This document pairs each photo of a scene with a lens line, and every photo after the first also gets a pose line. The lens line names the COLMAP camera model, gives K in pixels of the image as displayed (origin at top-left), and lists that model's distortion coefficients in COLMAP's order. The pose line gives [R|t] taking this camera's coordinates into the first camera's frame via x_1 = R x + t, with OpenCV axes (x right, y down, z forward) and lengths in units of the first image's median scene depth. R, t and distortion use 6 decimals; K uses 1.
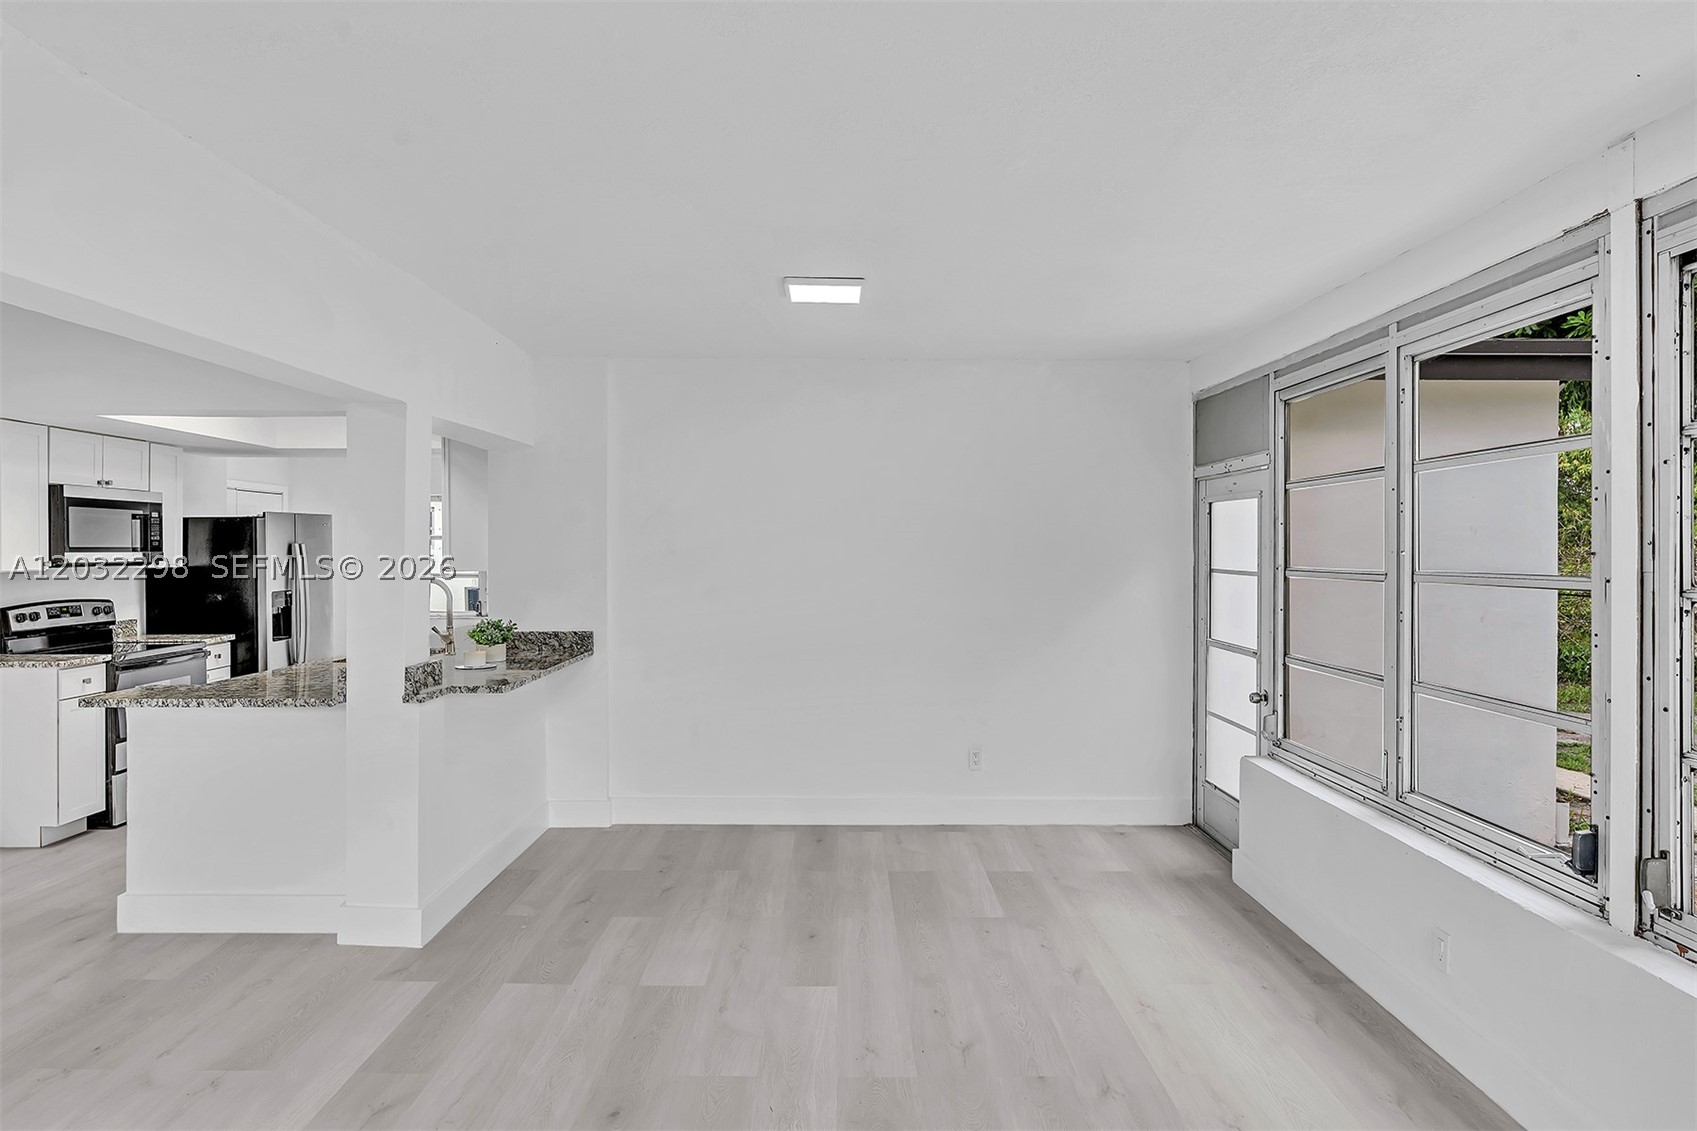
lens RADIAL K [[990.6, 0, 846.6], [0, 990.6, 547.5], [0, 0, 1]] dist [-0.014626, 0.004245]
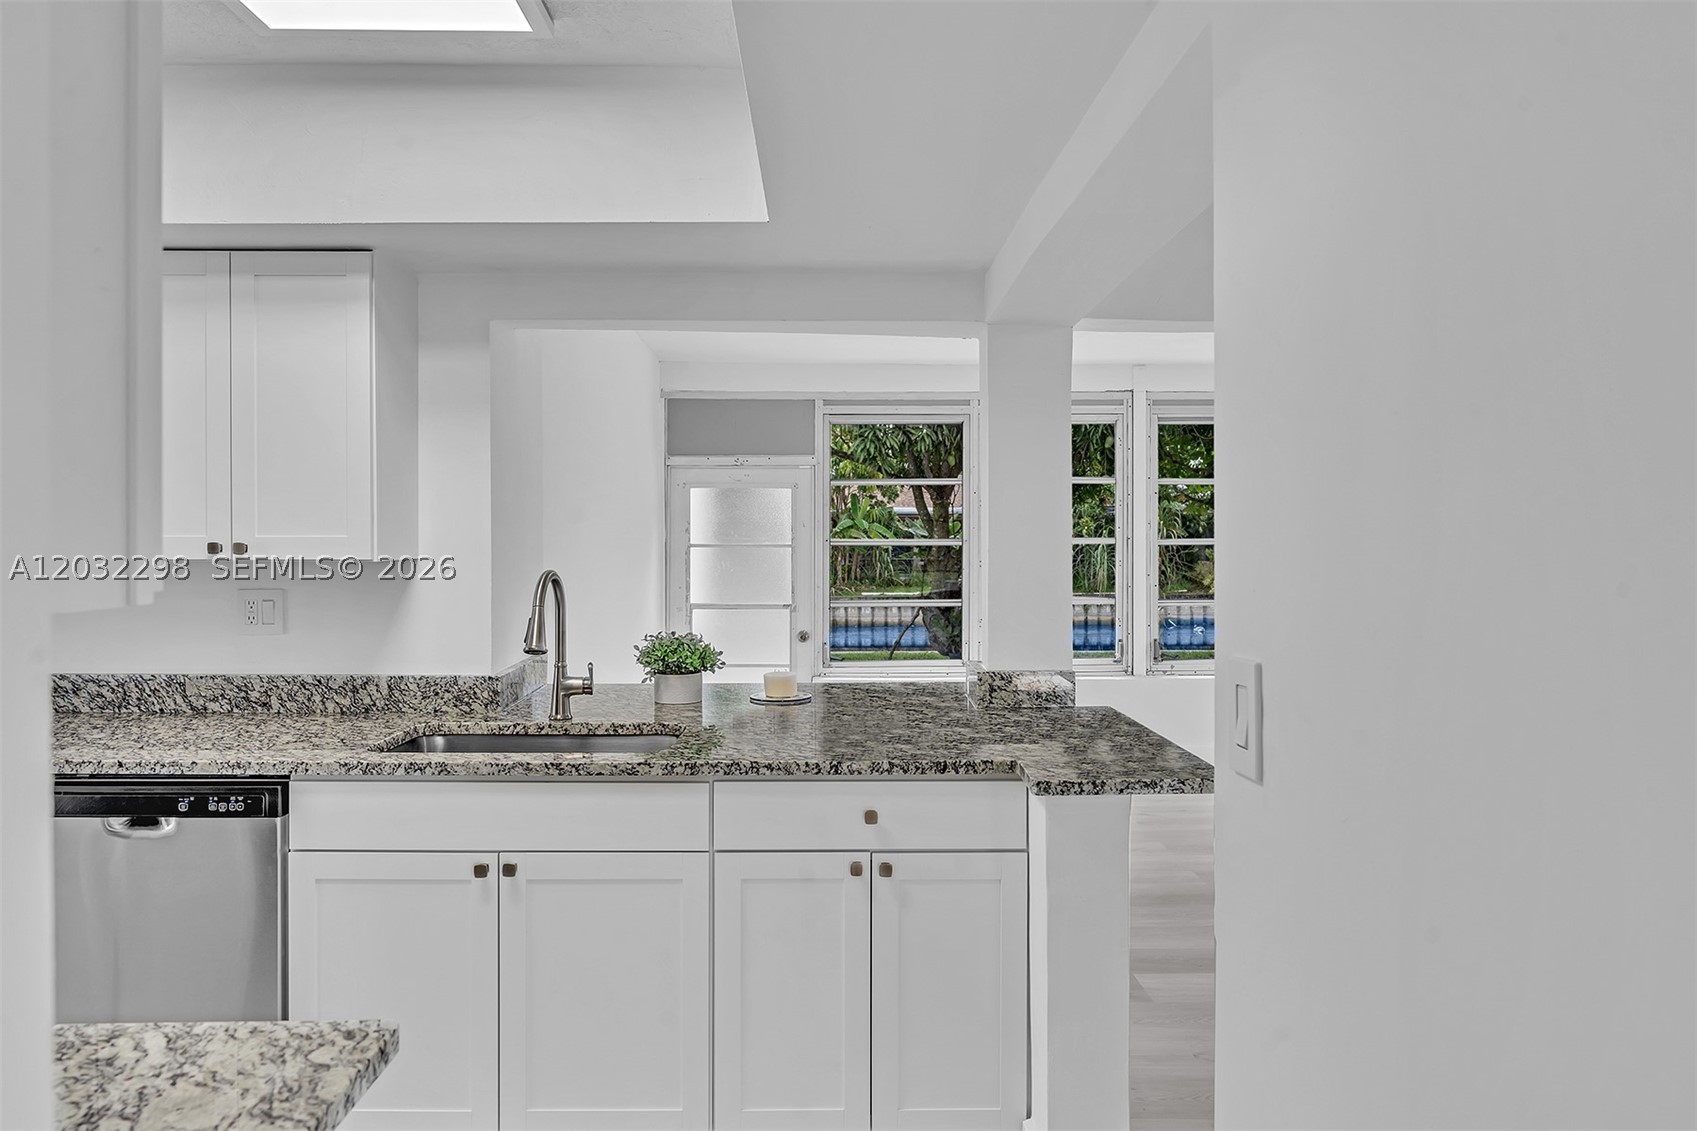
lens RADIAL K [[1095.2, 0, 849.0], [0, 1095.2, 545.1], [0, 0, 1]] dist [-0.015907, 0.011885]
pose [[-0.014085, -0.006035, 0.999883, -0.939865], [0.002957, 0.999977, 0.006078, 0.014833], [-0.999896, 0.003043, -0.014067, 0.830462]]
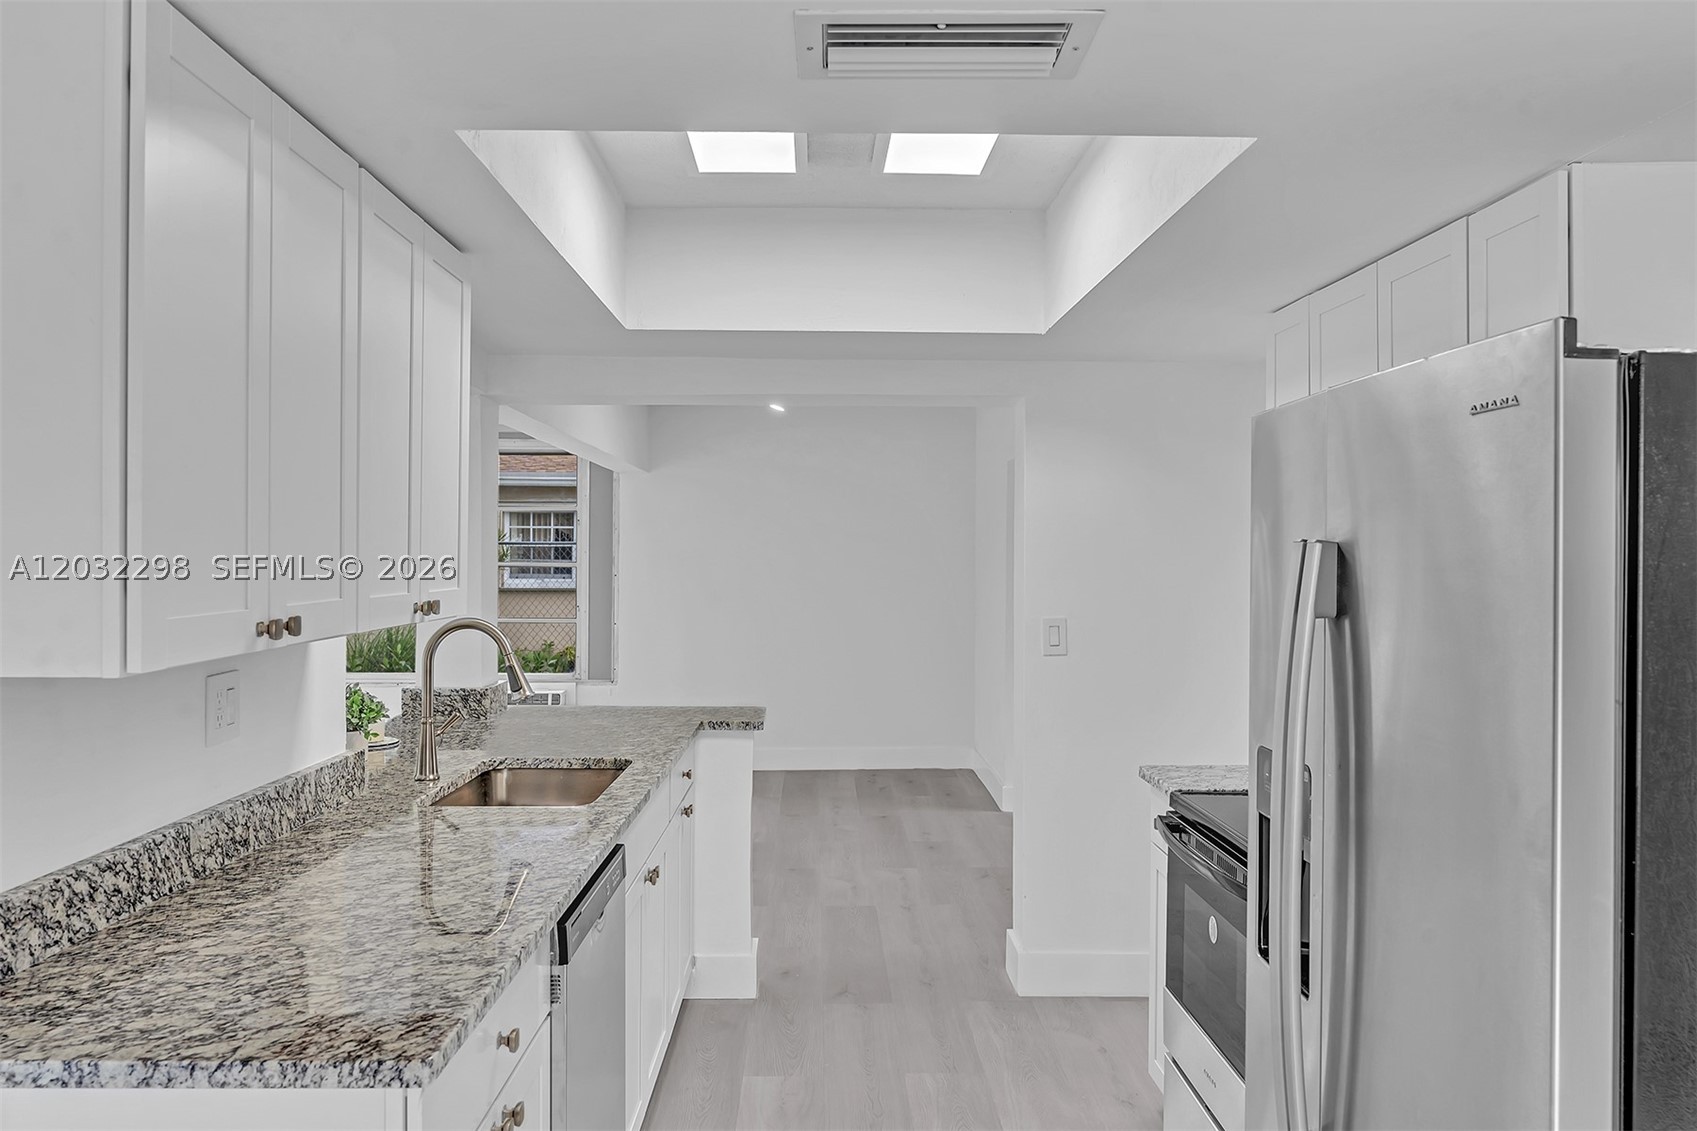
lens RADIAL K [[1320.8, 0, 834.1], [0, 1320.8, 571.9], [0, 0, 1]] dist [-0.007740, -0.006334]
pose [[-0.999952, -0.006563, -0.007283, -0.571654], [-0.006694, 0.999813, 0.018125, -0.002904], [0.007163, 0.018172, -0.999809, 1.576776]]
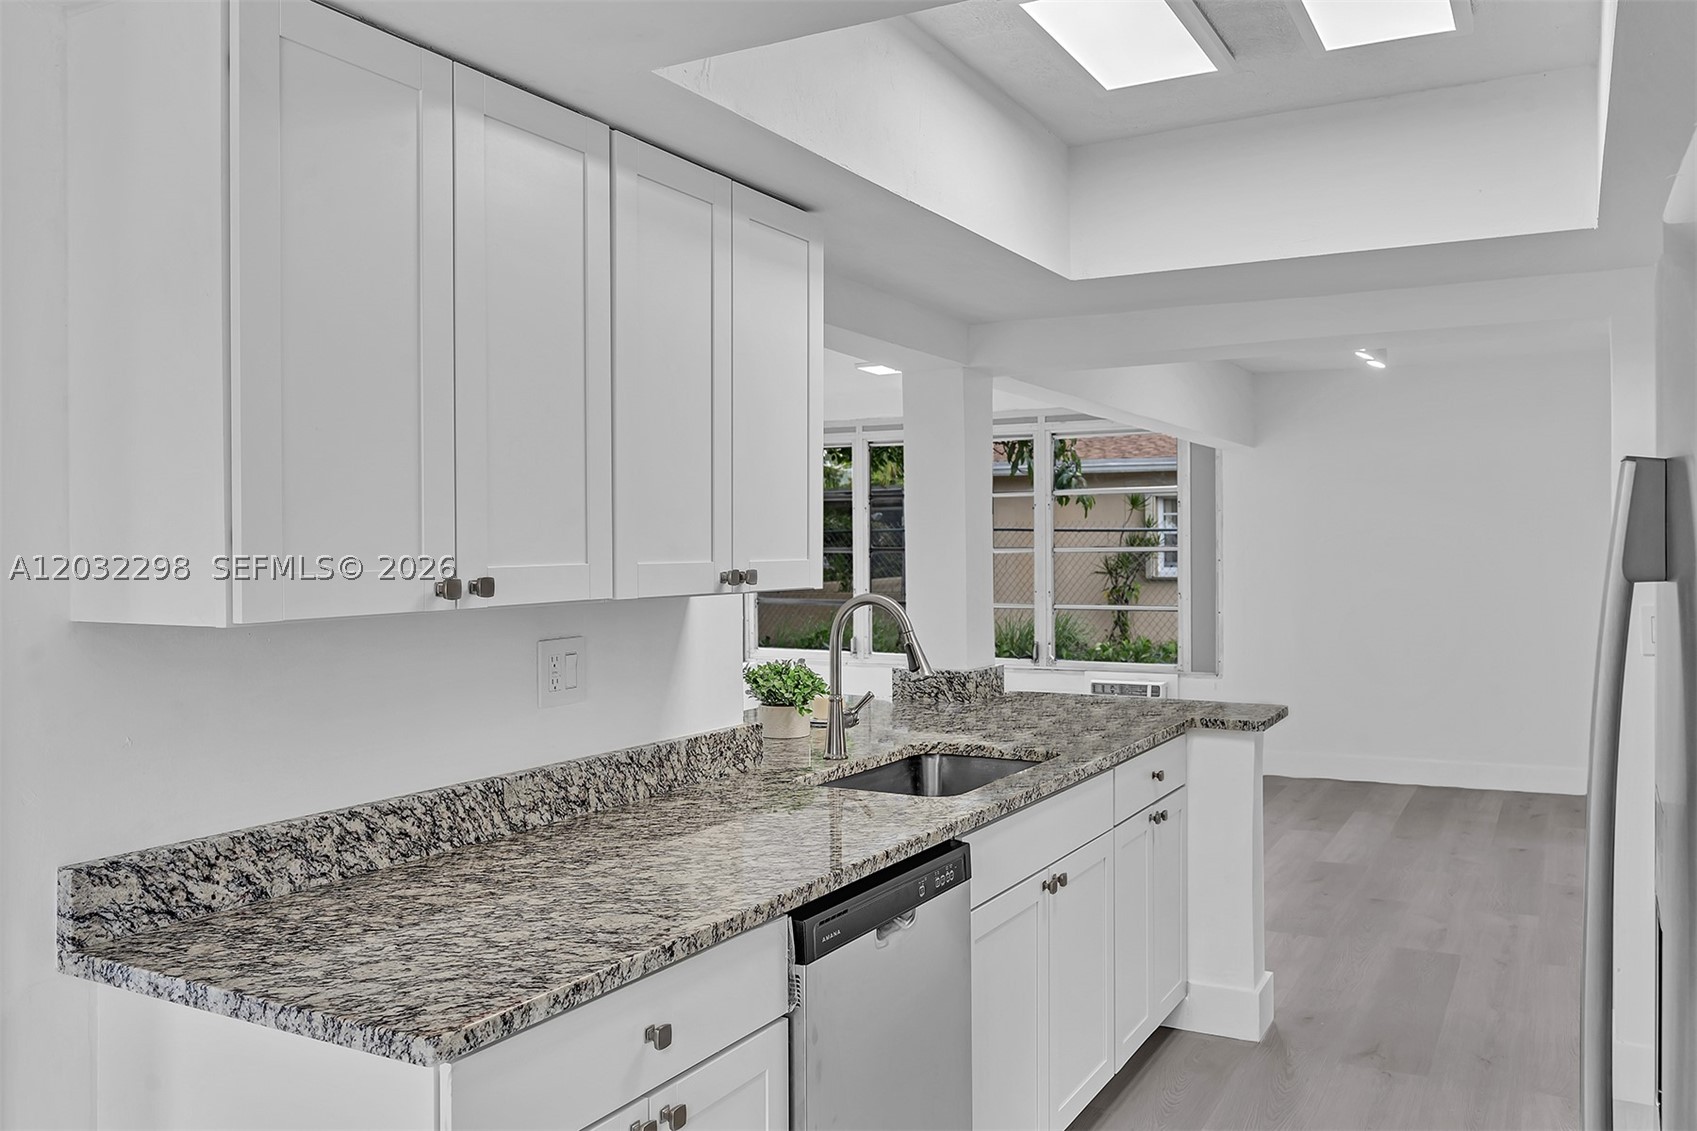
lens RADIAL K [[1320.8, 0, 823.3], [0, 1320.8, 544.6], [0, 0, 1]] dist [-0.007740, -0.006334]
pose [[-0.865356, 0.005019, 0.501132, -0.685911], [0.007135, 0.999972, 0.002305, 0.006442], [-0.501107, 0.005570, -0.865368, 1.490852]]
